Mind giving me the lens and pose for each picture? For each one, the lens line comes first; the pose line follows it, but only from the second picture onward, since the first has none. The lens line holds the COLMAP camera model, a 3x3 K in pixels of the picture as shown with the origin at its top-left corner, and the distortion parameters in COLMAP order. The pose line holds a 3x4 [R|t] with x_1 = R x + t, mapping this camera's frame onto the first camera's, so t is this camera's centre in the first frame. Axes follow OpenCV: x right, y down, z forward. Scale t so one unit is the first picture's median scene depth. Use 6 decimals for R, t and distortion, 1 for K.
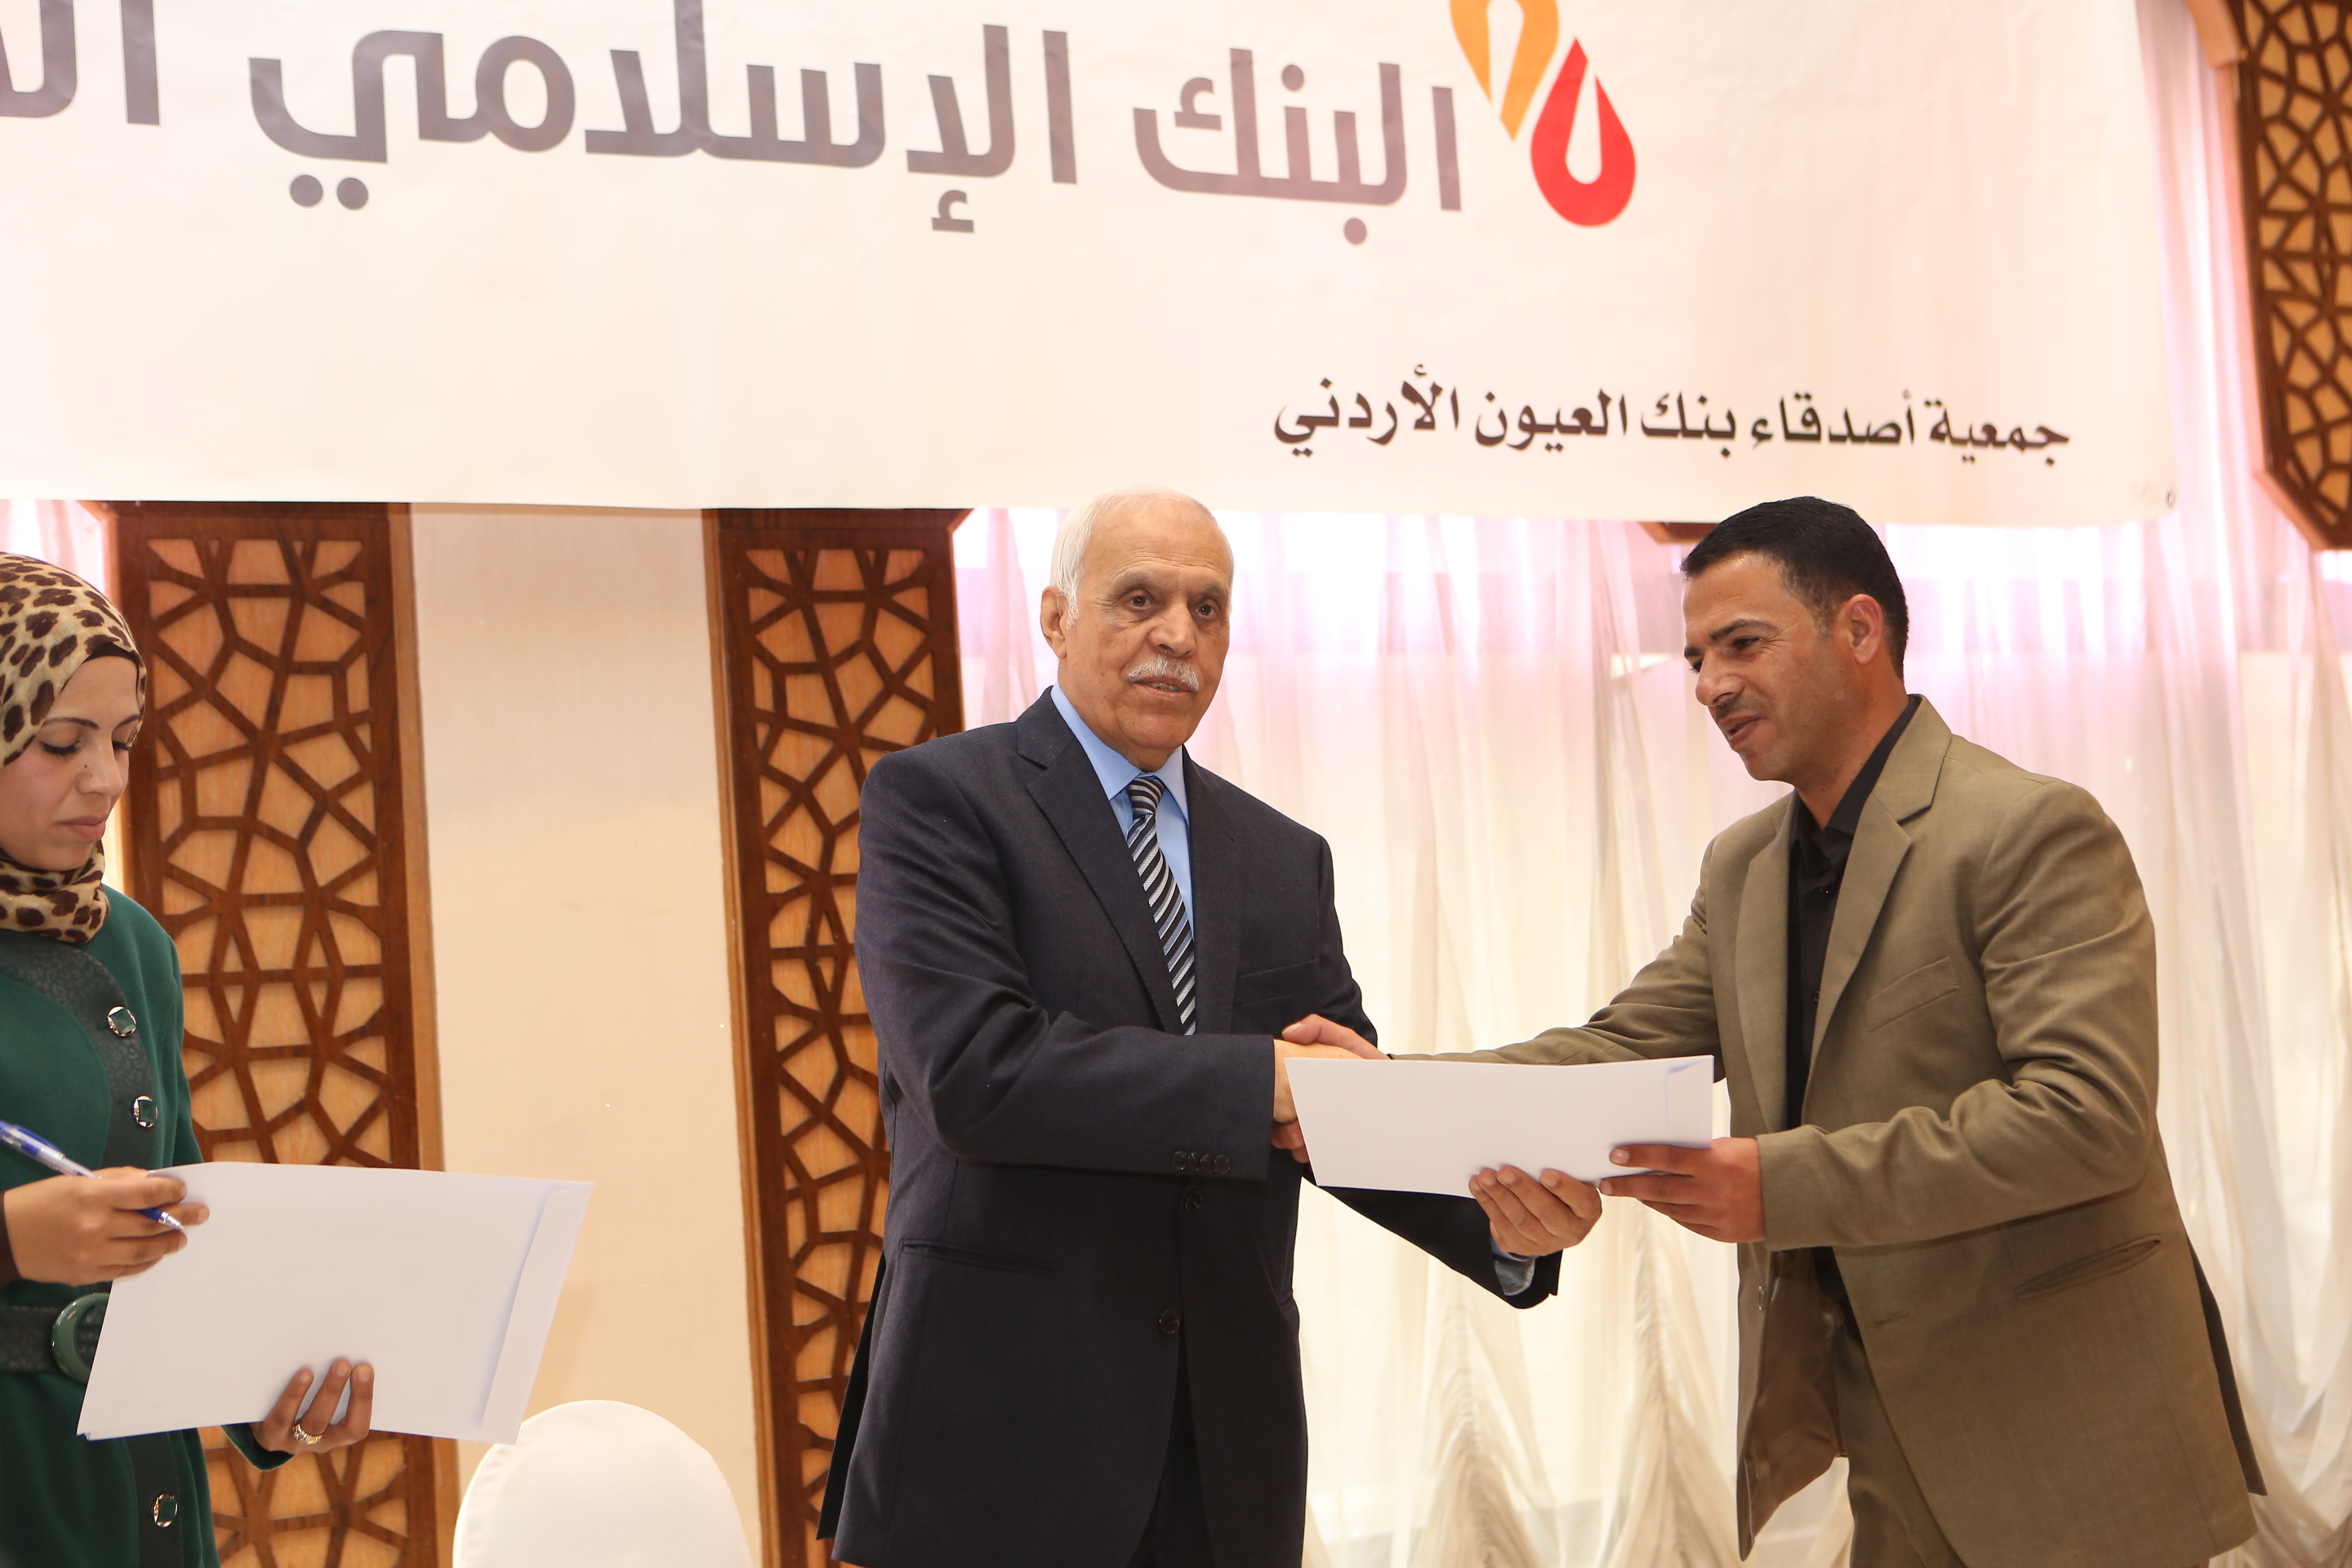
lens RADIAL K [[3291.4, 0, 1185.2], [0, 3291.4, 782.6], [0, 0, 1]] dist [0.025435, 0.000000]
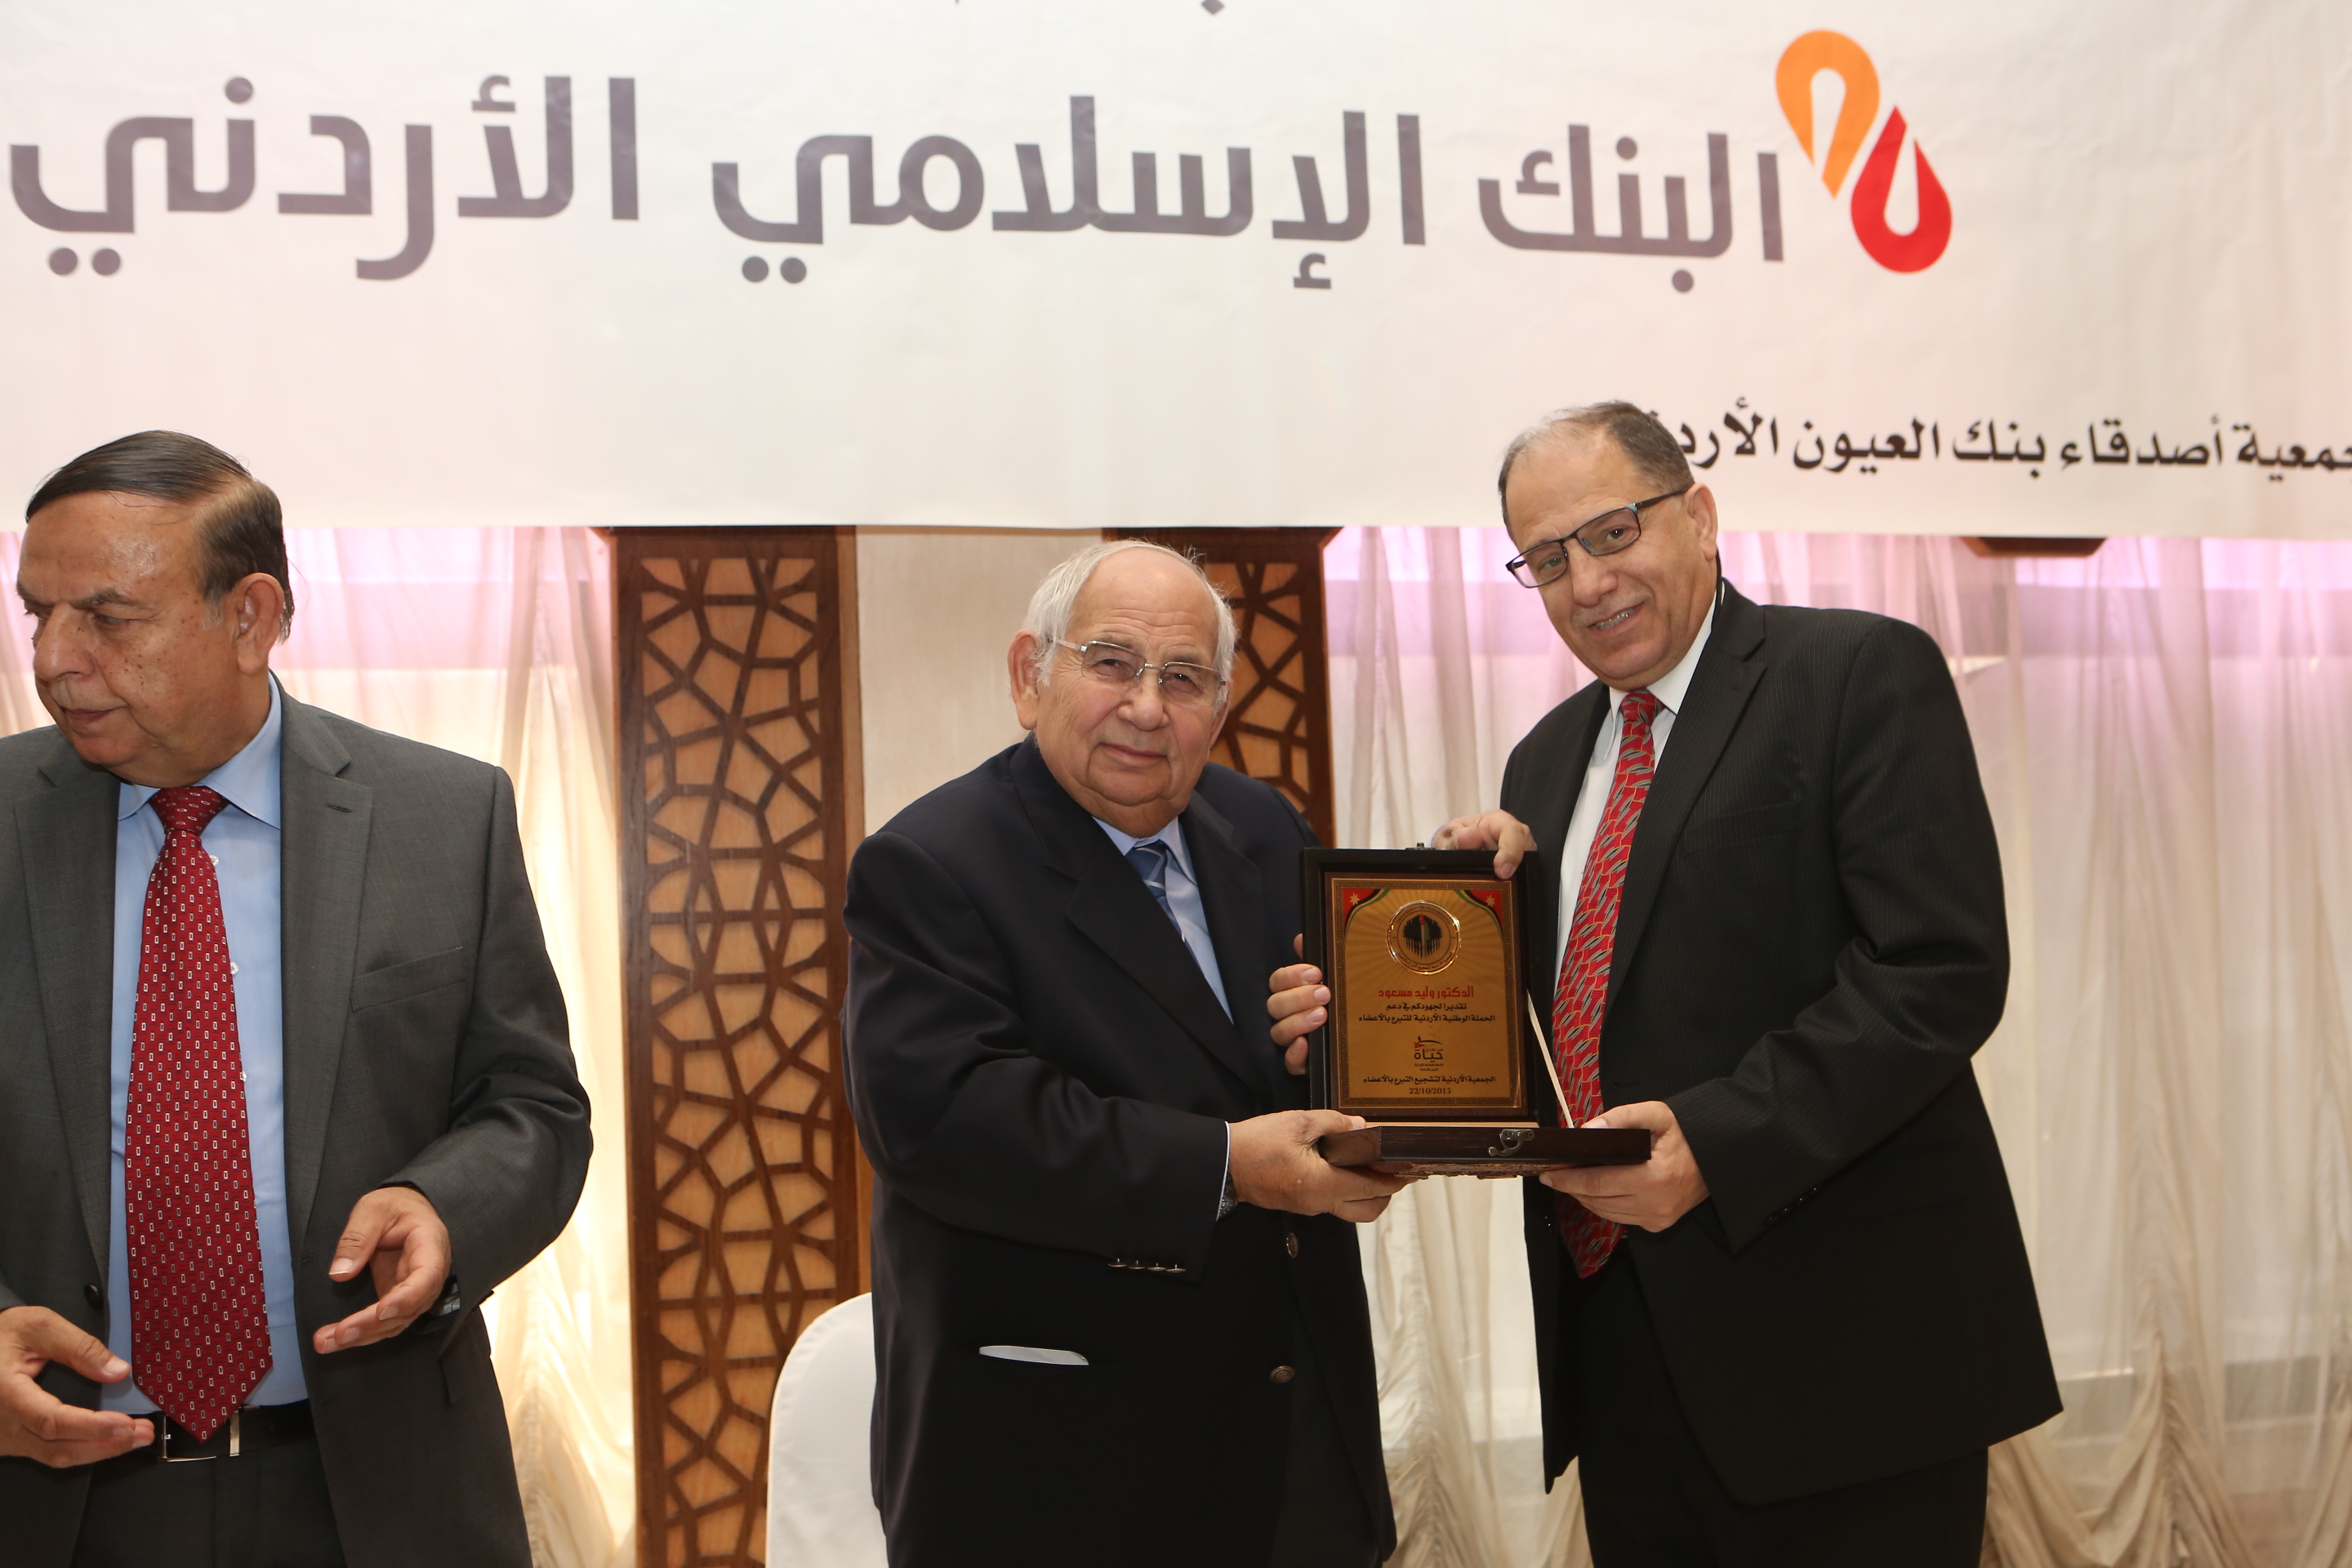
lens RADIAL K [[2552.3, 0, 1171.5], [0, 2552.3, 786.2], [0, 0, 1]] dist [-0.034858, 0.000000]
pose [[0.972545, 0.012539, -0.232375, 0.088159], [-0.010580, 0.999897, 0.009675, -0.000045], [0.232472, -0.006950, 0.972578, 0.106995]]
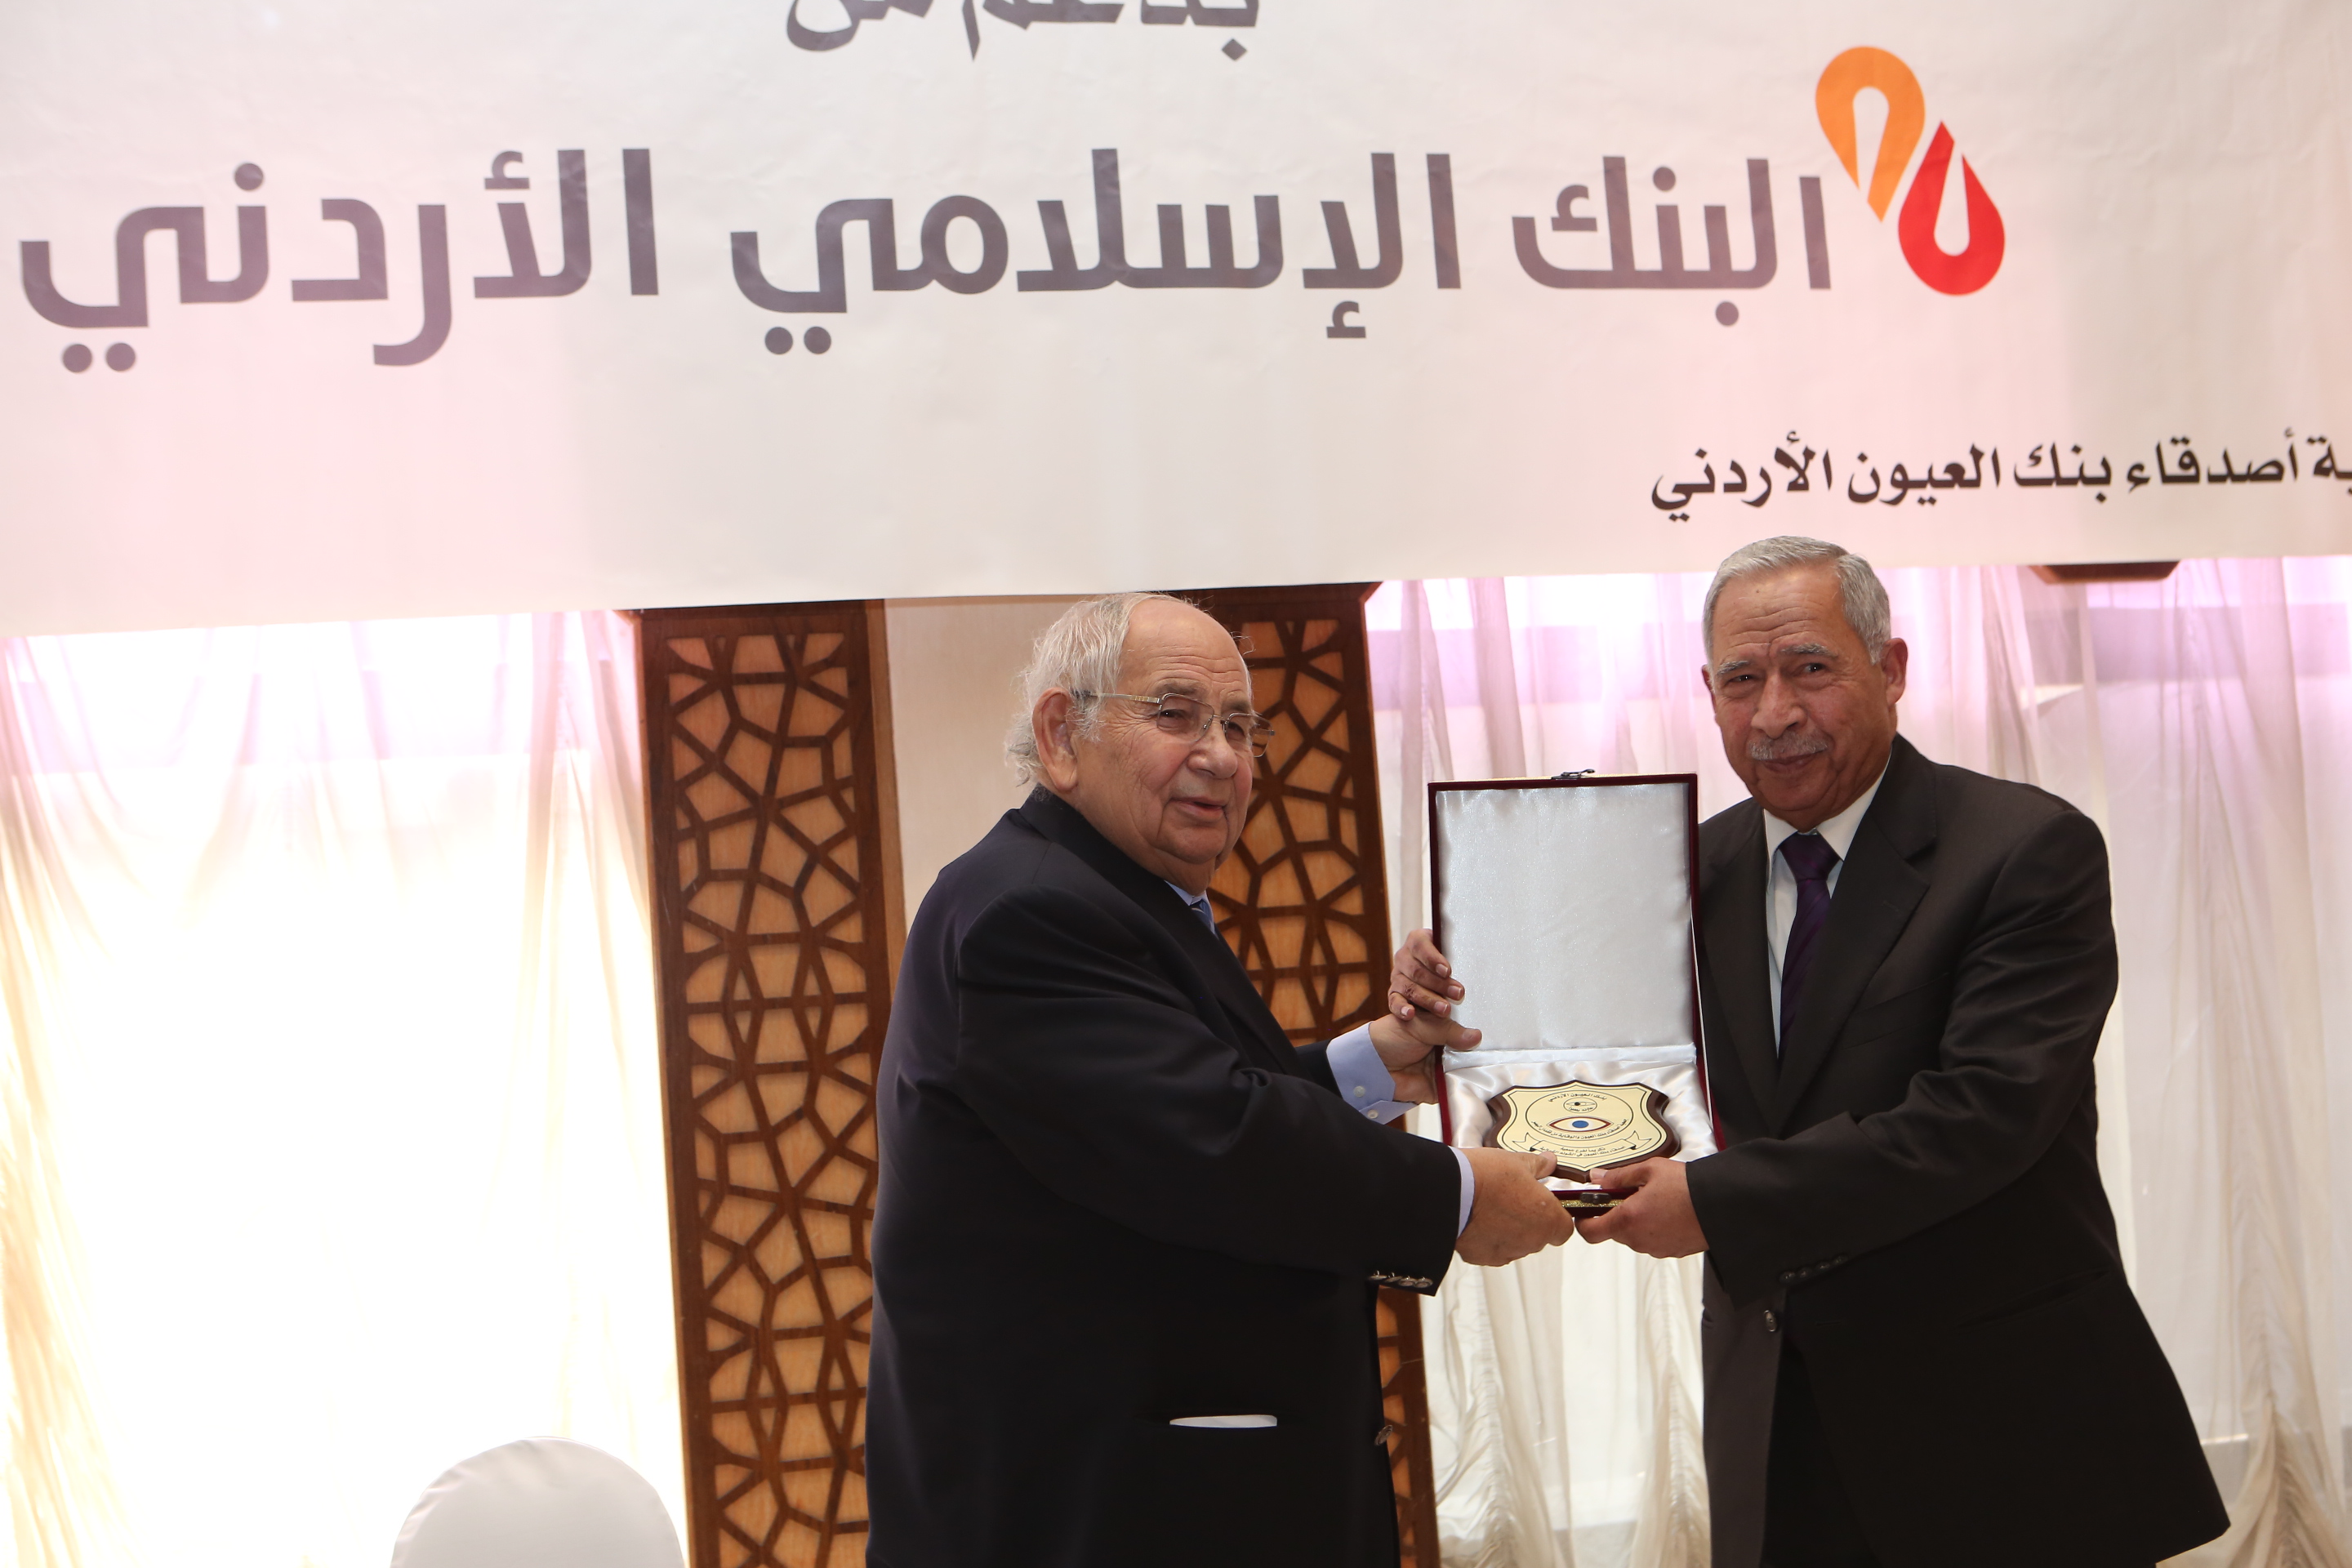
lens RADIAL K [[2933.8, 0, 1158.2], [0, 2933.8, 784.8], [0, 0, 1]] dist [-0.006203, 0.000000]
pose [[0.972843, -0.022840, -0.230335, 0.090598], [0.022325, 0.999739, -0.004845, -0.010154], [0.230385, -0.000429, 0.973099, 0.005408]]
